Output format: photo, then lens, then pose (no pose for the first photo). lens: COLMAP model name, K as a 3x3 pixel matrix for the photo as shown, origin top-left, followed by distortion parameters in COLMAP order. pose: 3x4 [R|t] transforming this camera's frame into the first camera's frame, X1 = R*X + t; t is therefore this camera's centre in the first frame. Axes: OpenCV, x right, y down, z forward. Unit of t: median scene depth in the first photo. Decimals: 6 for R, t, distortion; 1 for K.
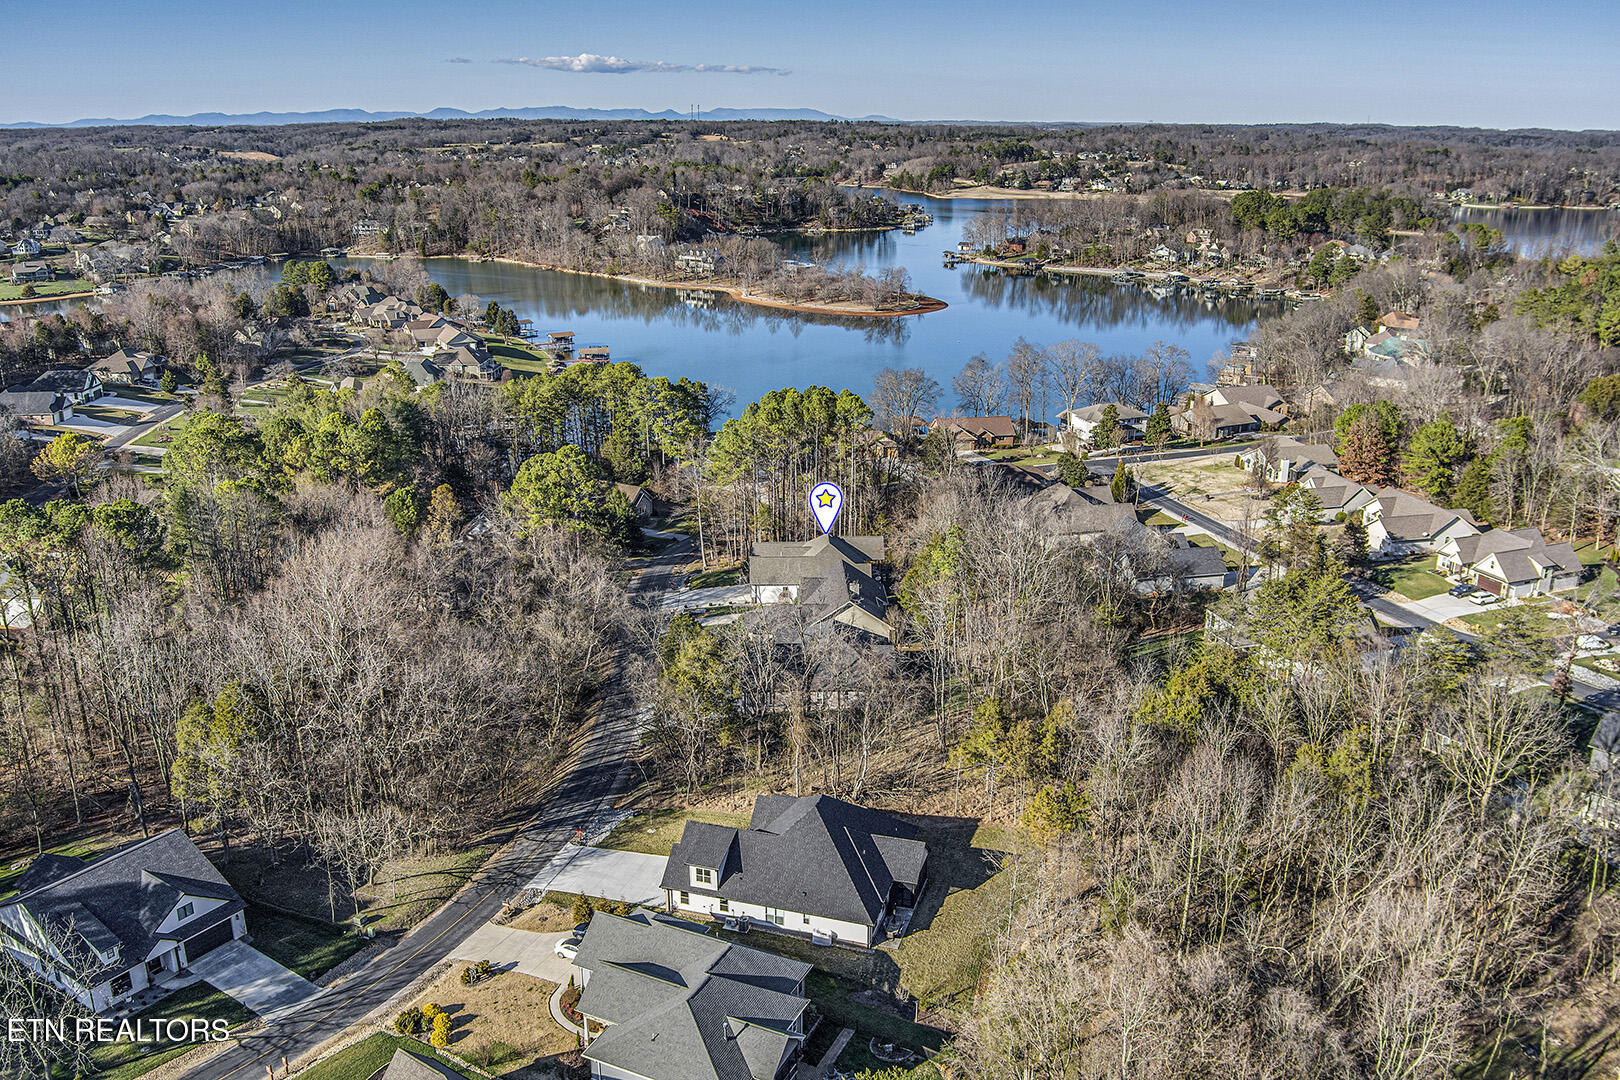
lens RADIAL K [[1325.2, 0, 819.4], [0, 1325.2, 537.5], [0, 0, 1]] dist [-0.094691, 0.045008]
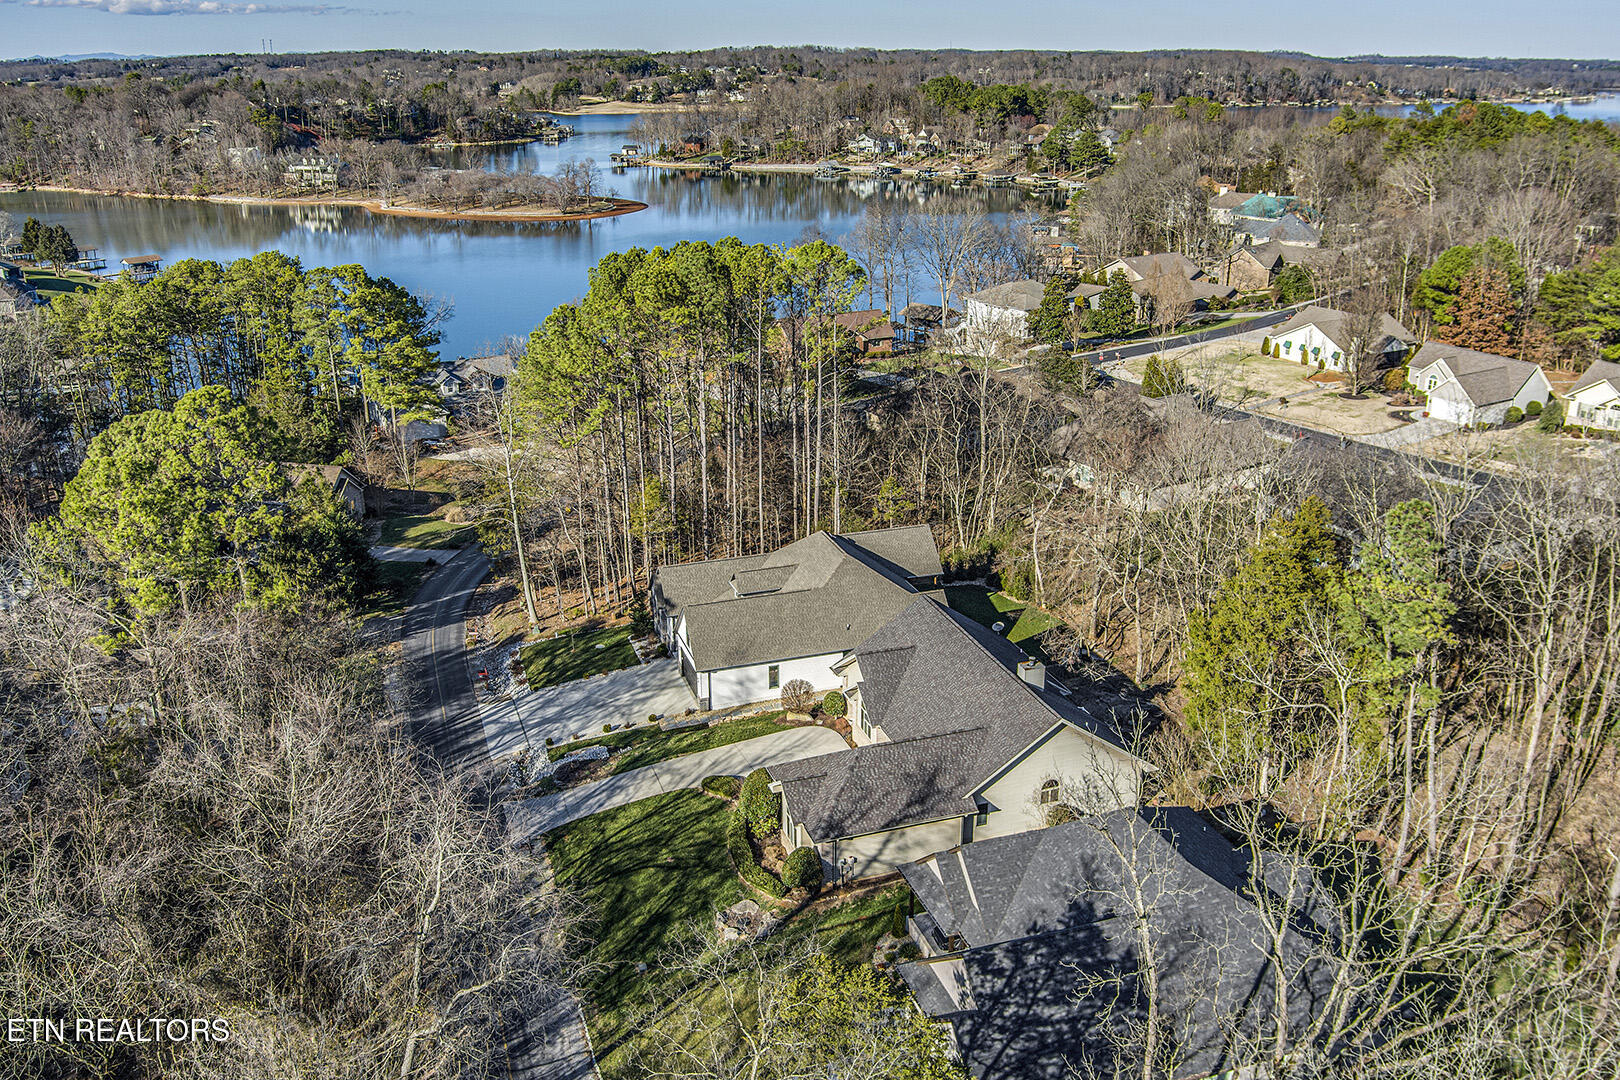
lens RADIAL K [[1325.2, 0, 819.4], [0, 1325.2, 537.5], [0, 0, 1]] dist [-0.094691, 0.045008]
pose [[0.957248, -0.105859, 0.269202, -0.034358], [0.093812, 0.993942, 0.057264, -0.007892], [-0.273633, -0.029562, 0.961380, 0.158349]]
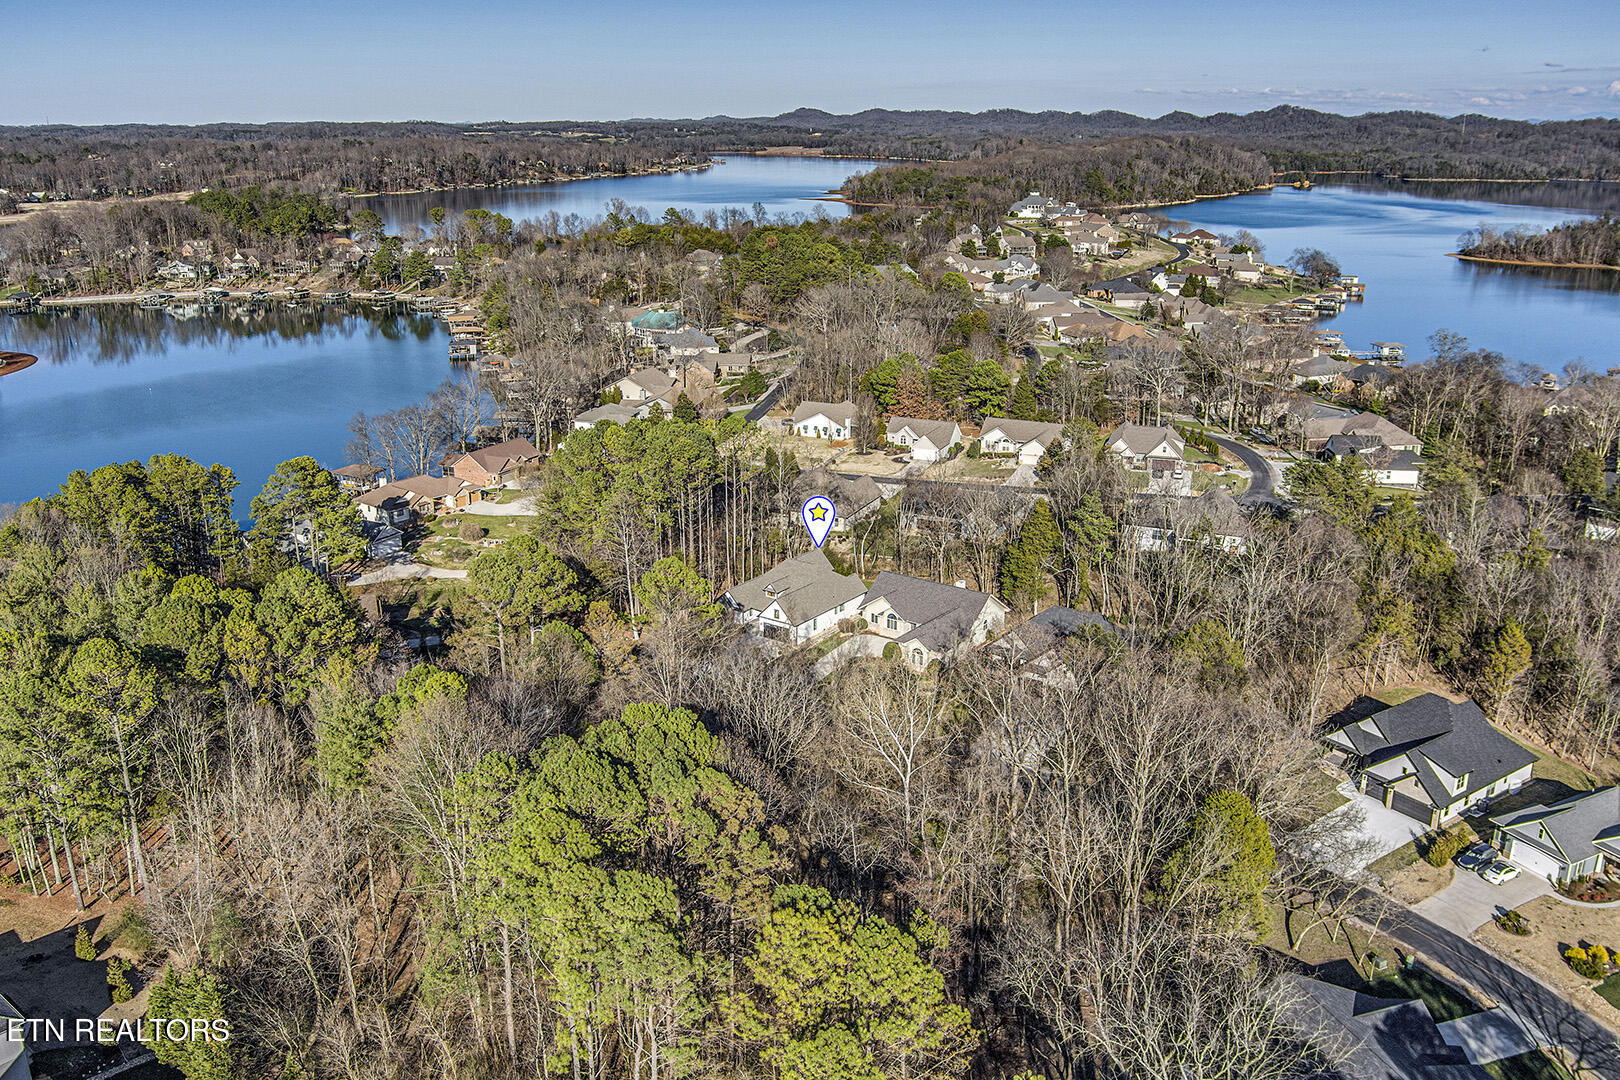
lens RADIAL K [[1325.2, 0, 819.4], [0, 1325.2, 537.5], [0, 0, 1]] dist [-0.094691, 0.045008]
pose [[0.612150, -0.239178, 0.753702, -0.198016], [0.237691, 0.964734, 0.113095, -0.034343], [-0.754172, 0.109917, 0.647413, 0.104444]]
